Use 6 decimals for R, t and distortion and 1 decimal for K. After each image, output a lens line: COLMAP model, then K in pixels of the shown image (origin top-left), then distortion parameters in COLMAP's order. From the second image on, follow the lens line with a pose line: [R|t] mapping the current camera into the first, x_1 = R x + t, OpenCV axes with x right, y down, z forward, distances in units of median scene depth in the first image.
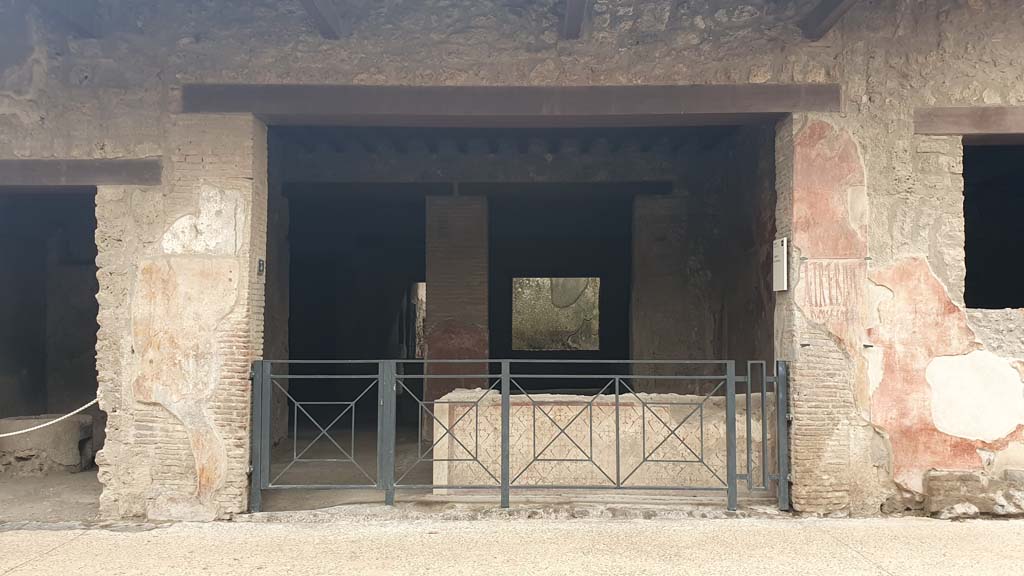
lens RADIAL K [[837.4, 0, 513.3], [0, 837.4, 302.5], [0, 0, 1]] dist [0.002640, 0.003011]
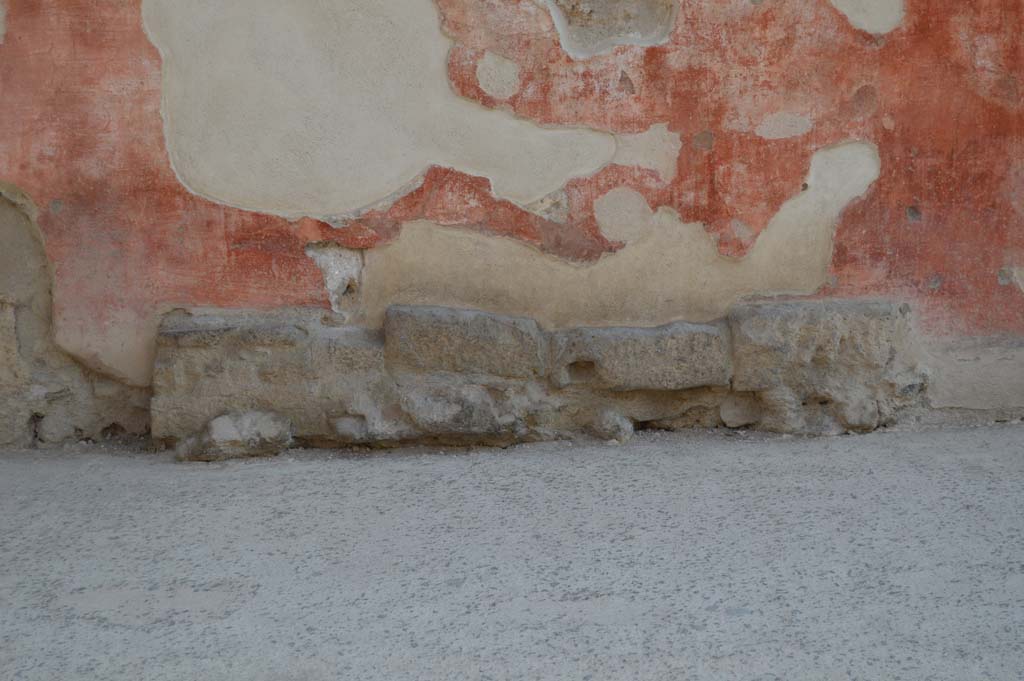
lens RADIAL K [[2074.5, 0, 512.0], [0, 2074.5, 340.5], [0, 0, 1]] dist [-0.026482, 0.013494]
pose [[0.999780, -0.020816, -0.002523, 0.623890], [0.020743, 0.964289, 0.264038, 0.001004], [-0.003063, -0.264032, 0.964509, 0.218827]]
